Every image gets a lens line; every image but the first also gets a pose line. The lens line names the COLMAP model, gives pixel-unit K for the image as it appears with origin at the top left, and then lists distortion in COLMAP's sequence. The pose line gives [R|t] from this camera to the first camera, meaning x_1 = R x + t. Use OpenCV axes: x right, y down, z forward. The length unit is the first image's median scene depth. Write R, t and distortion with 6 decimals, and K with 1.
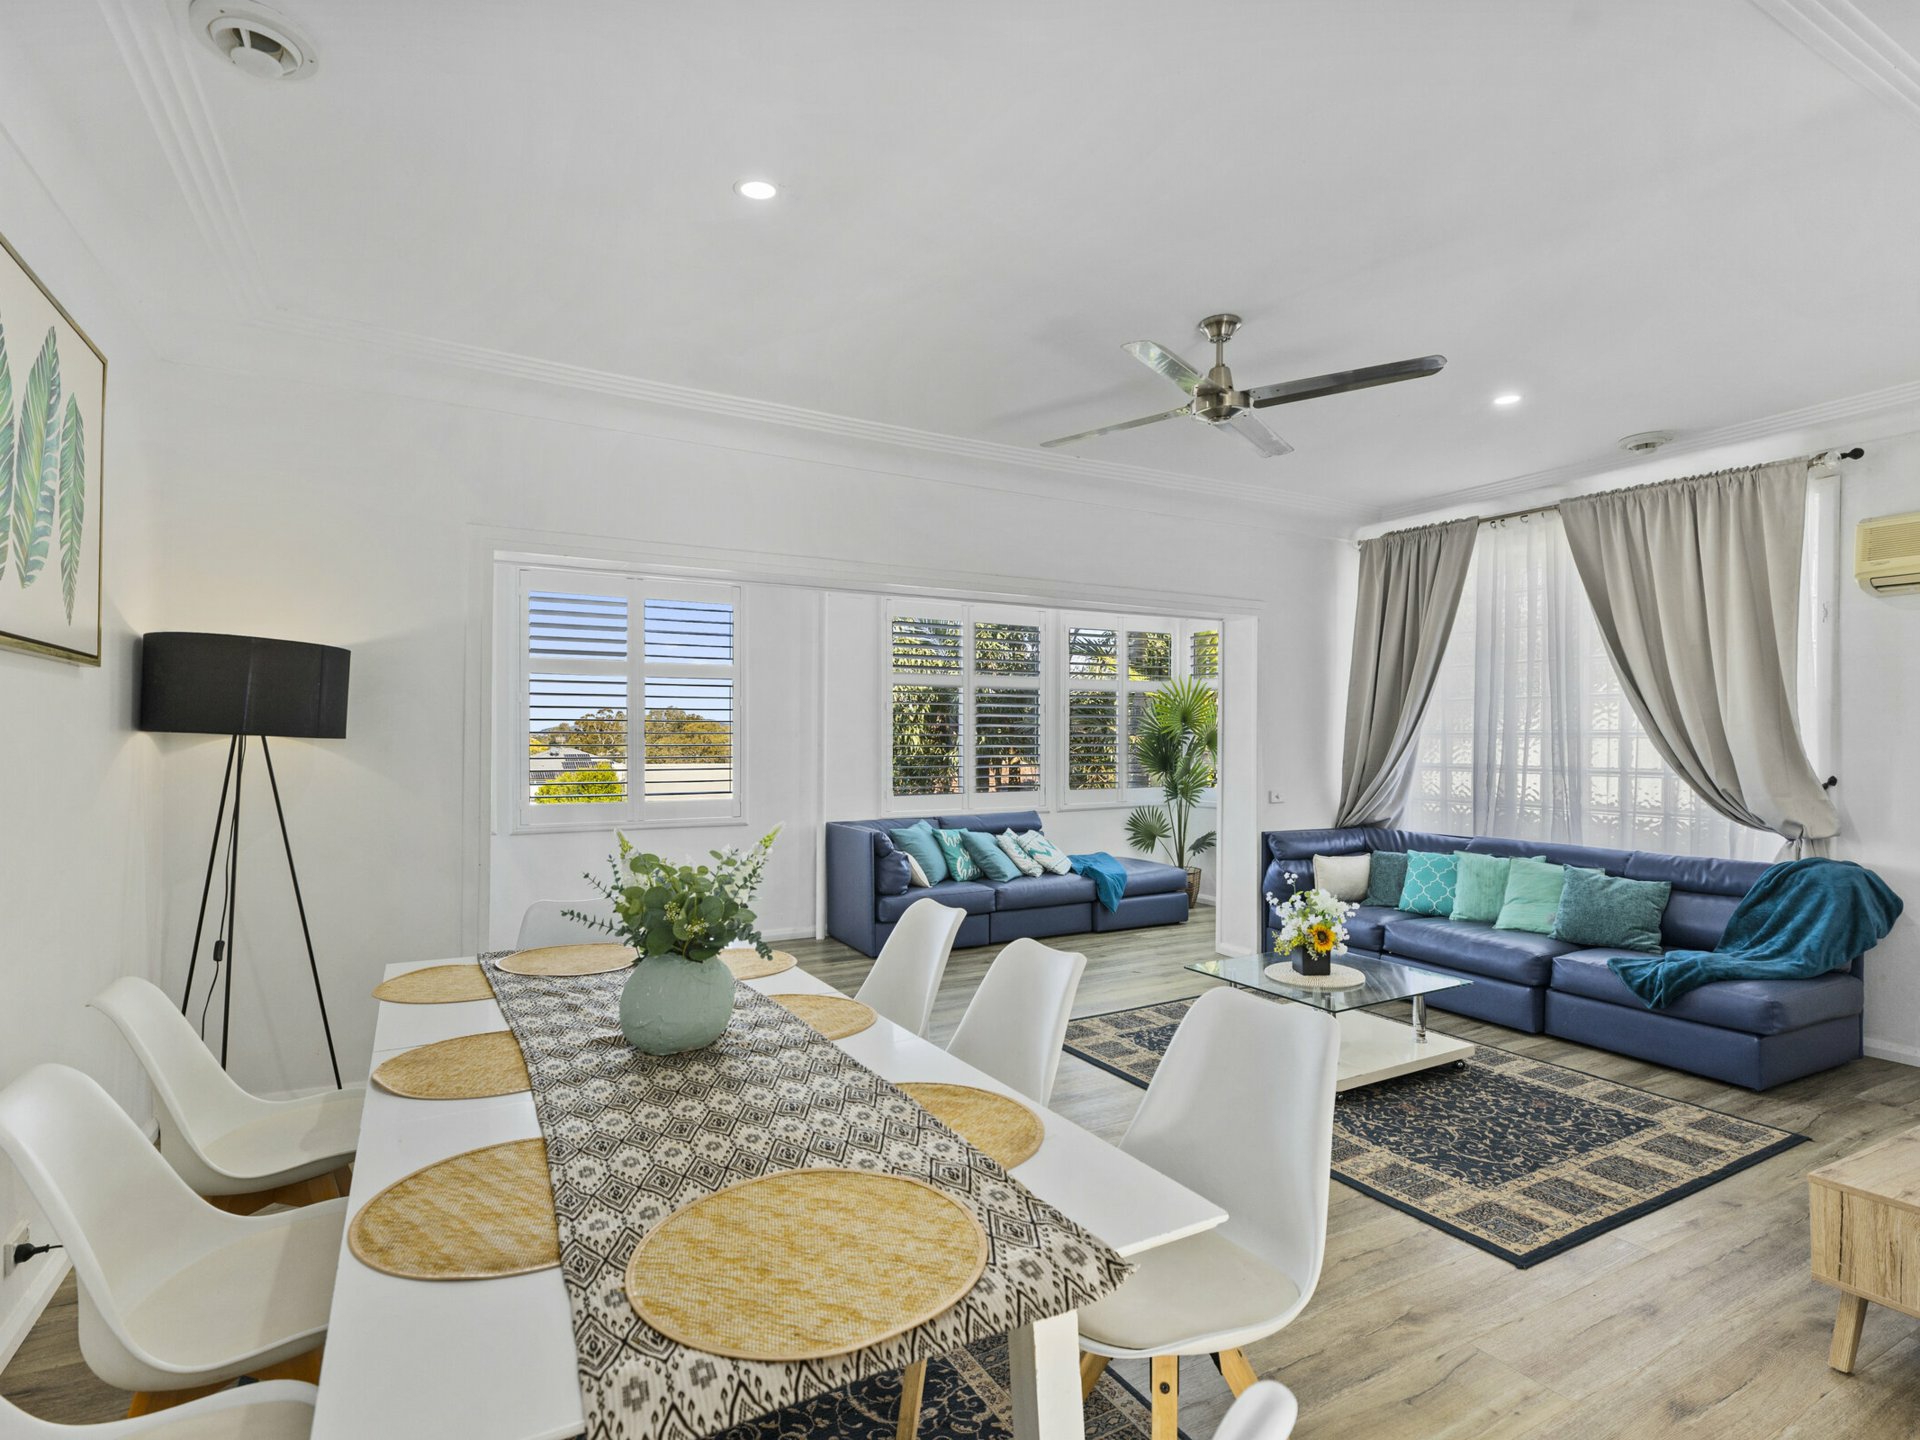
lens RADIAL K [[983.9, 0, 960.0], [0, 983.9, 720.0], [0, 0, 1]] dist [0.003683, 0.001022]
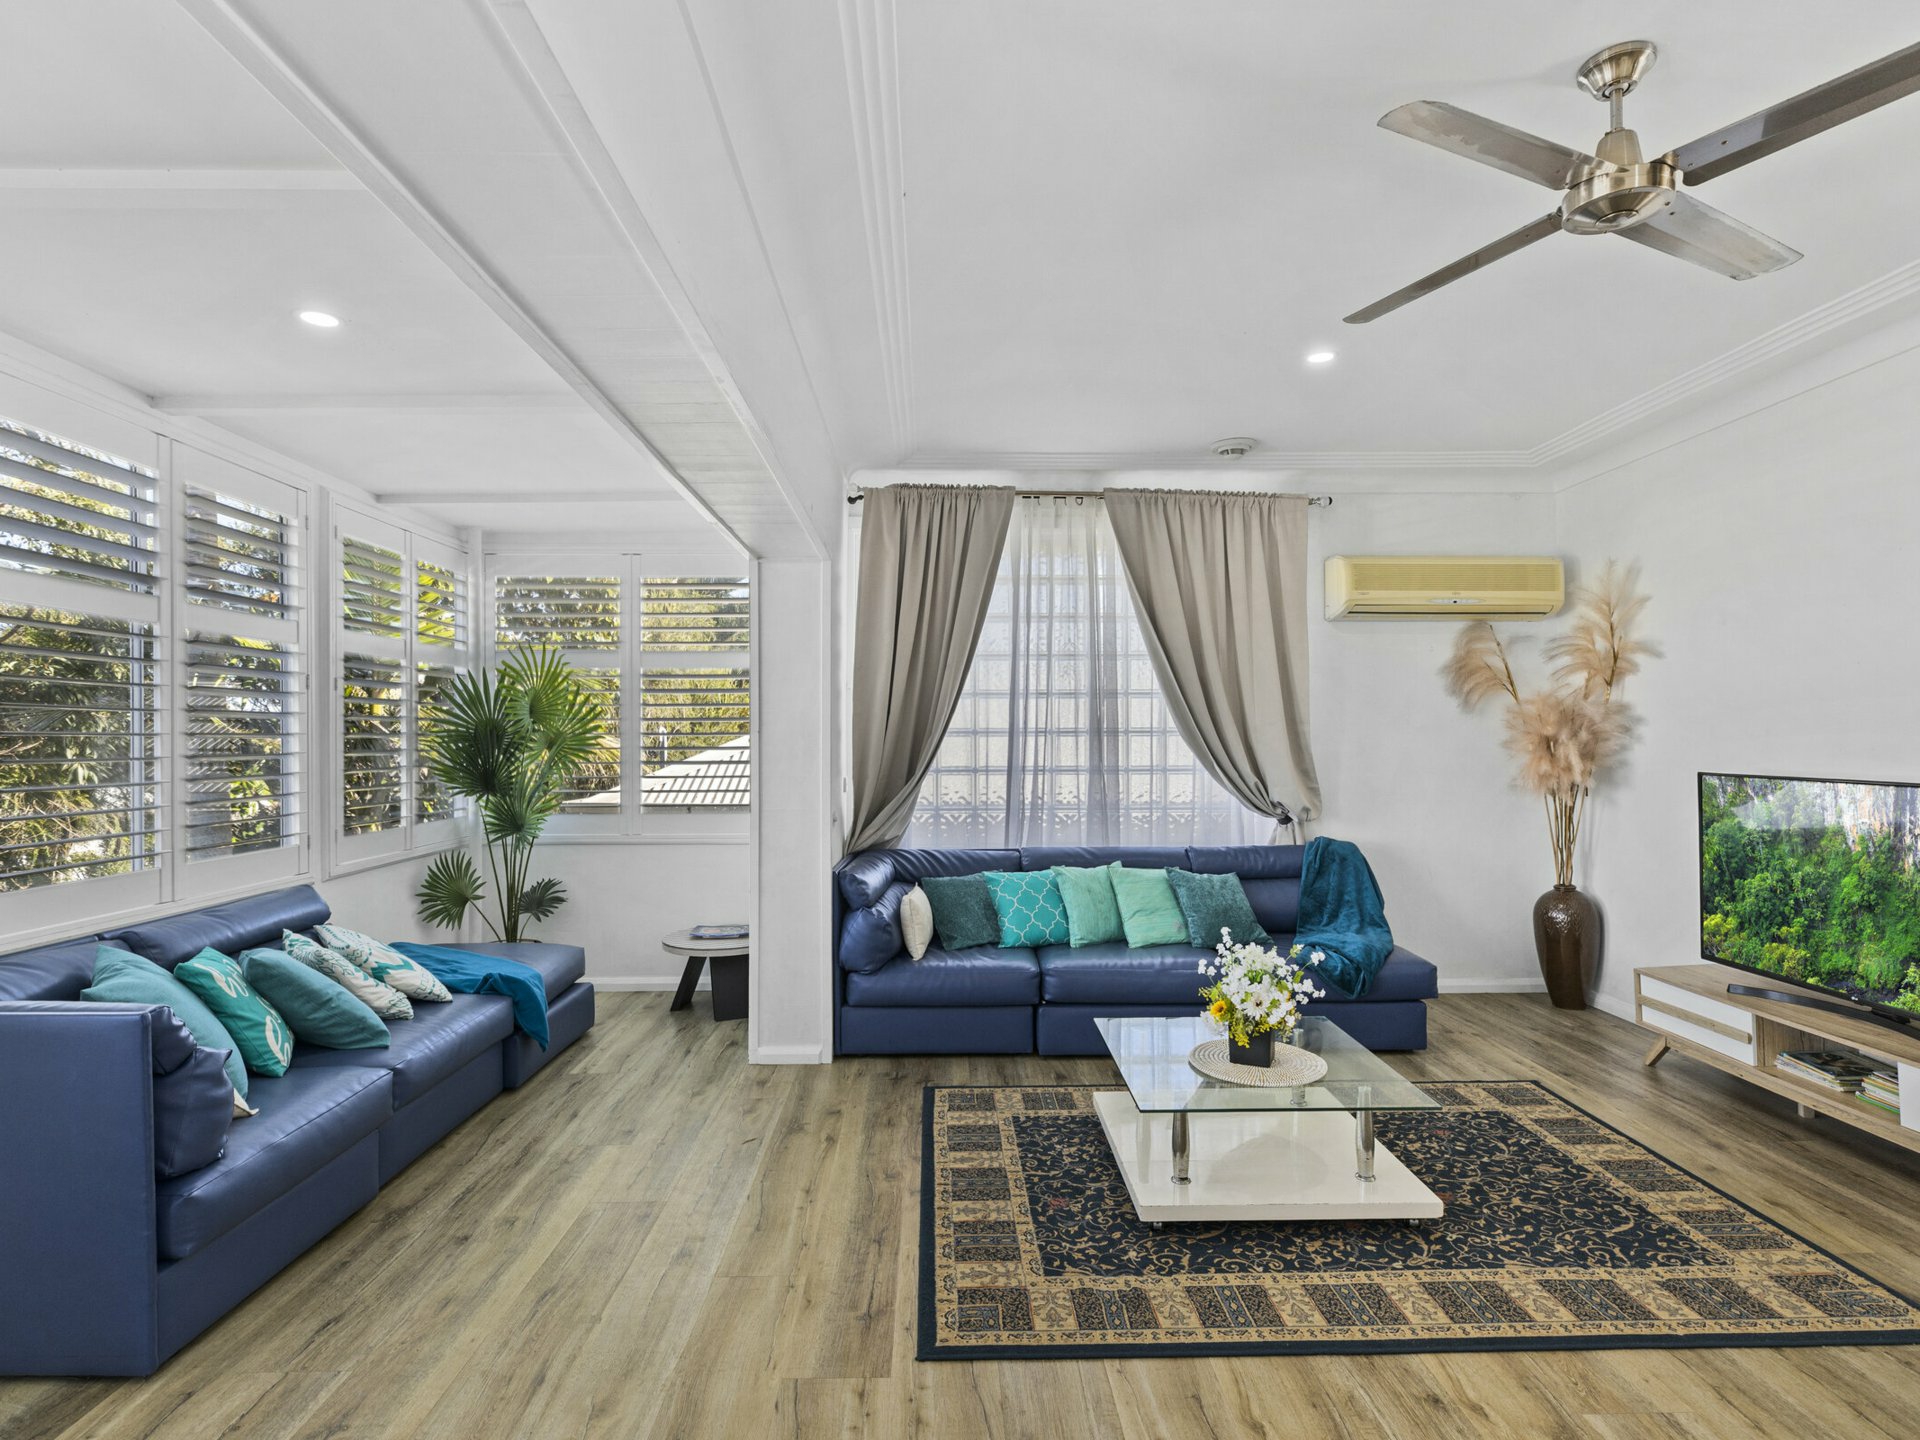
lens RADIAL K [[983.9, 0, 960.0], [0, 983.9, 720.0], [0, 0, 1]] dist [0.003683, 0.001022]
pose [[0.468361, 0.015852, 0.883395, -0.316265], [-0.010545, 0.999868, -0.012351, 0.016892], [-0.883474, -0.003530, 0.468466, 0.708387]]
